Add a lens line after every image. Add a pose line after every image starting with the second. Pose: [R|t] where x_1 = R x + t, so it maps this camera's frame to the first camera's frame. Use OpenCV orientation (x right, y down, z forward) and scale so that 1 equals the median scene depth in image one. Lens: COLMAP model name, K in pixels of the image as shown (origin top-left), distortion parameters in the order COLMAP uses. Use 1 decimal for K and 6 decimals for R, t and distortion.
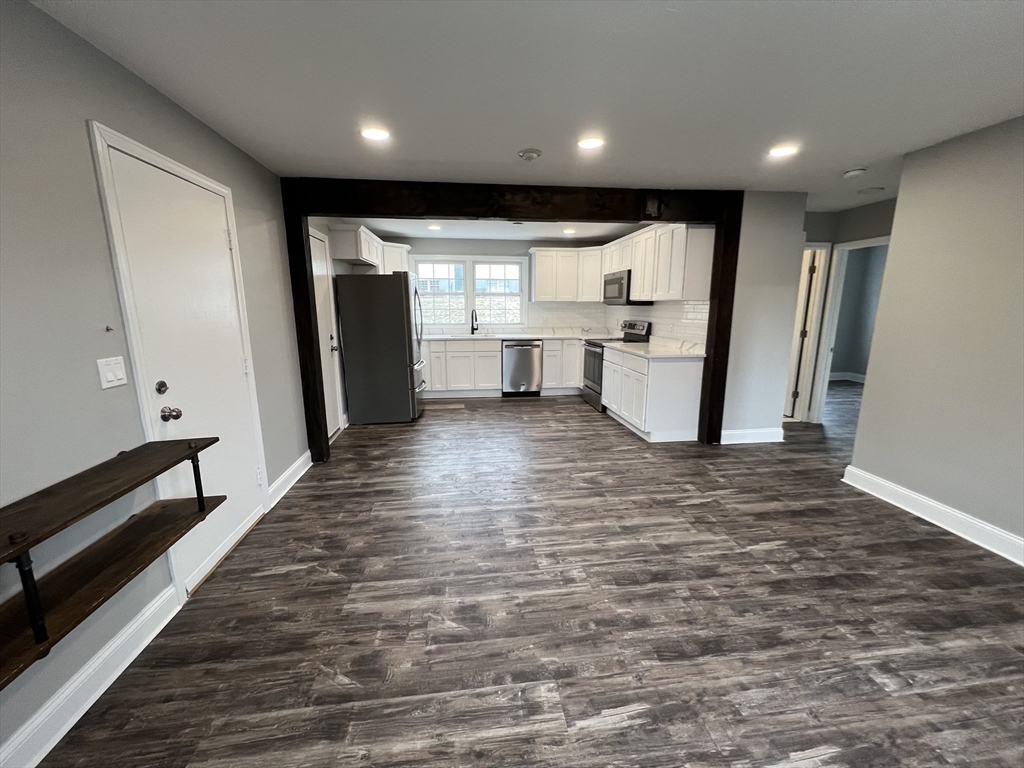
lens RADIAL K [[407.6, 0, 511.3], [0, 407.6, 382.4], [0, 0, 1]] dist [-0.001197, 0.000185]
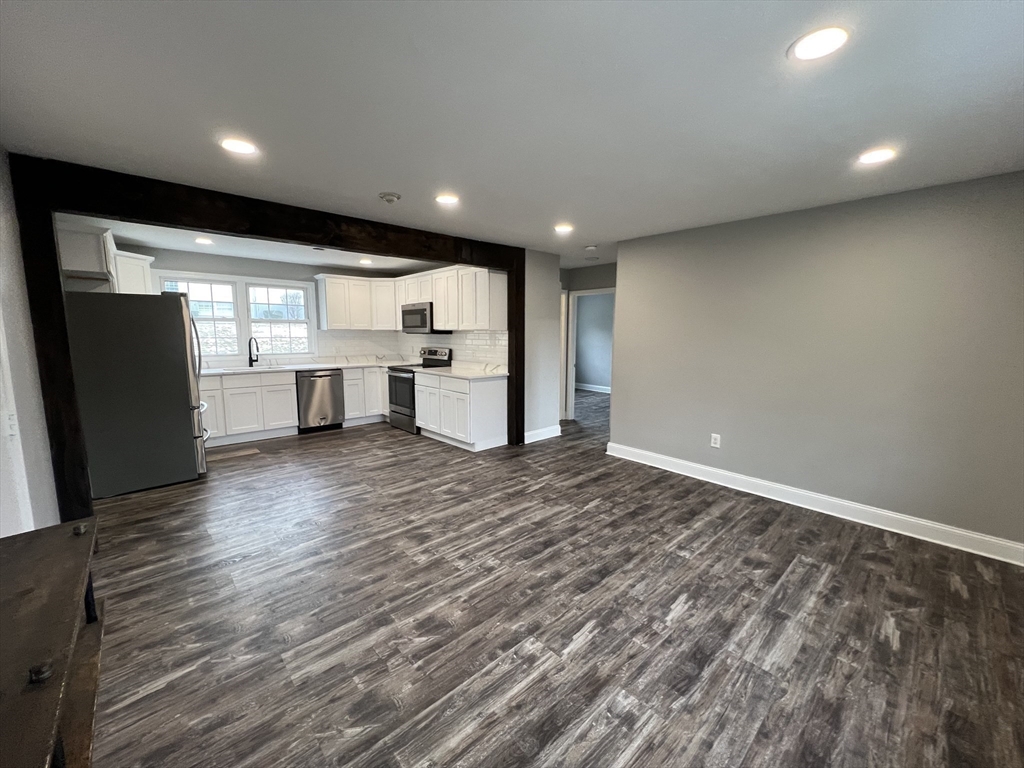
lens RADIAL K [[407.6, 0, 511.3], [0, 407.6, 382.4], [0, 0, 1]] dist [-0.001197, 0.000185]
pose [[0.815415, -0.067342, 0.574947, -0.318393], [0.104609, 0.994001, -0.031936, -0.001208], [-0.569347, 0.086186, 0.817567, -0.024330]]
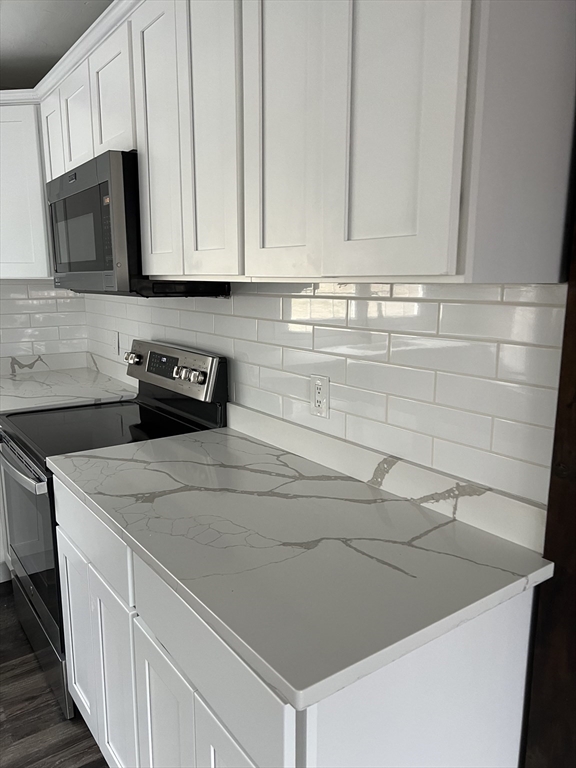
lens RADIAL K [[575.9, 0, 288.0], [0, 575.9, 384.0], [0, 0, 1]] dist [0.064751, -0.071980]
pose [[0.878407, -0.082221, 0.470787, 0.337770], [0.087517, 0.996106, 0.010675, -0.227962], [-0.469831, 0.031825, 0.882183, 1.115848]]
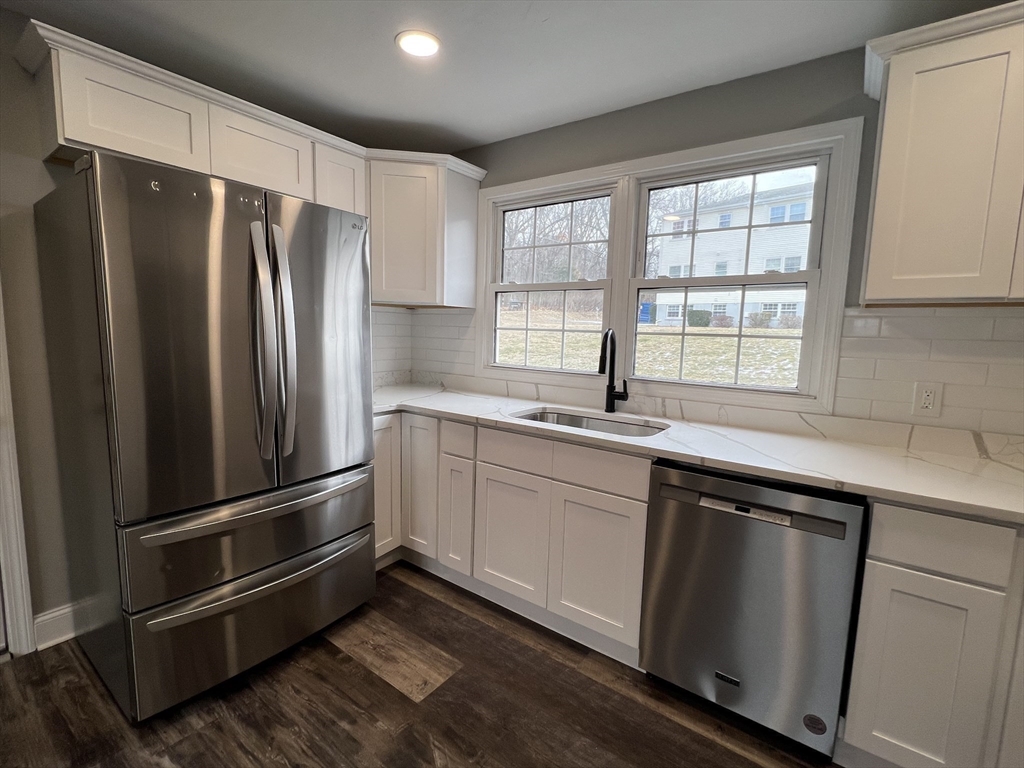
lens RADIAL K [[485.8, 0, 493.0], [0, 485.8, 374.9], [0, 0, 1]] dist [0.000272, -0.000049]
pose [[0.719256, 0.089383, -0.688972, 0.206698], [-0.158666, 0.986615, -0.037642, -0.260461], [0.676385, 0.136391, 0.723810, 1.485220]]
